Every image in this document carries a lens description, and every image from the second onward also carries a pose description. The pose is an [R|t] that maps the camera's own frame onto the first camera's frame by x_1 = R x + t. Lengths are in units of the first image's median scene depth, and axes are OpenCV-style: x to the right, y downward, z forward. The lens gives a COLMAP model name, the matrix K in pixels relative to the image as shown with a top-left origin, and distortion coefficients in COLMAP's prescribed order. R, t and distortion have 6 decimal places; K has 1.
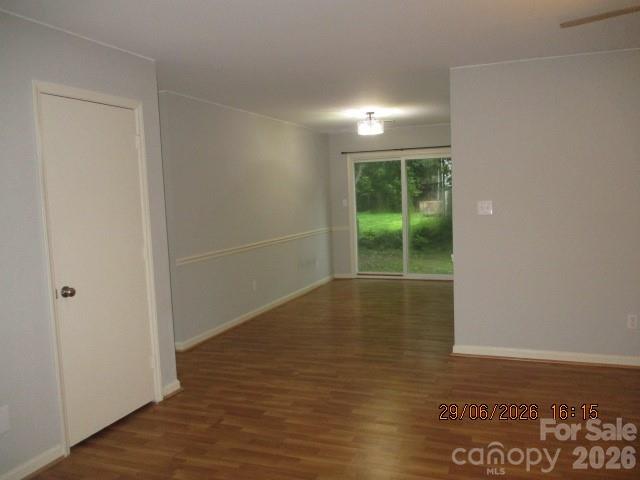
lens RADIAL K [[539.0, 0, 320.8], [0, 539.0, 240.3], [0, 0, 1]] dist [-0.011095, -0.017040]
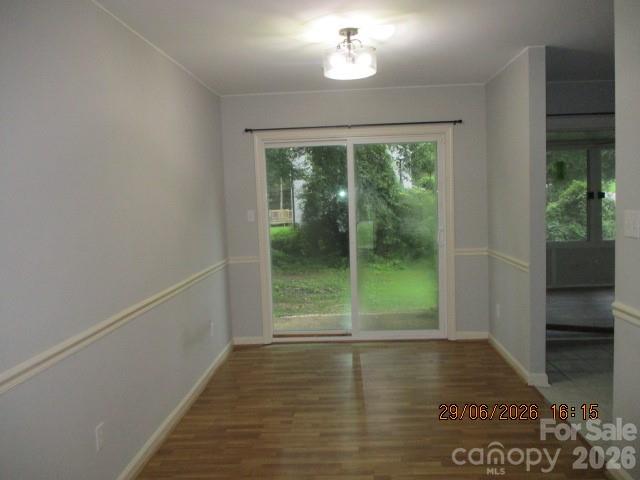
lens RADIAL K [[539.0, 0, 338.2], [0, 539.0, 240.1], [0, 0, 1]] dist [-0.011095, -0.017040]
pose [[0.941366, -0.024865, 0.336469, -0.064028], [0.030370, 0.999477, -0.011107, -0.034764], [-0.336017, 0.020675, 0.941629, 0.423889]]
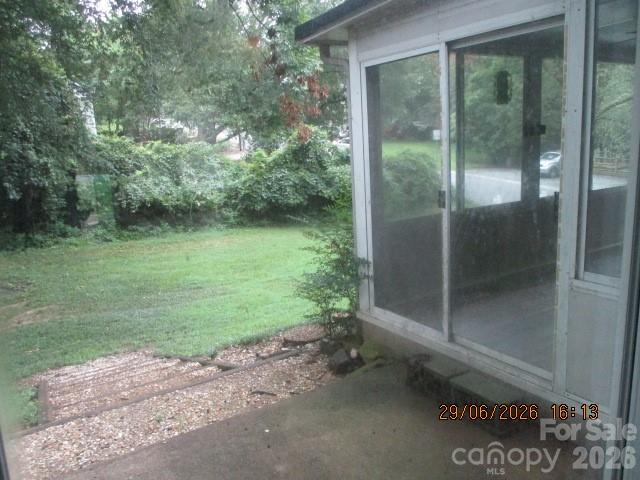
lens RADIAL K [[539.0, 0, 336.1], [0, 539.0, 234.6], [0, 0, 1]] dist [-0.011095, -0.017040]
pose [[0.595303, -0.146765, 0.789984, -0.043372], [0.098322, 0.989094, 0.109664, -0.044347], [-0.797463, 0.012390, 0.603241, 0.534689]]
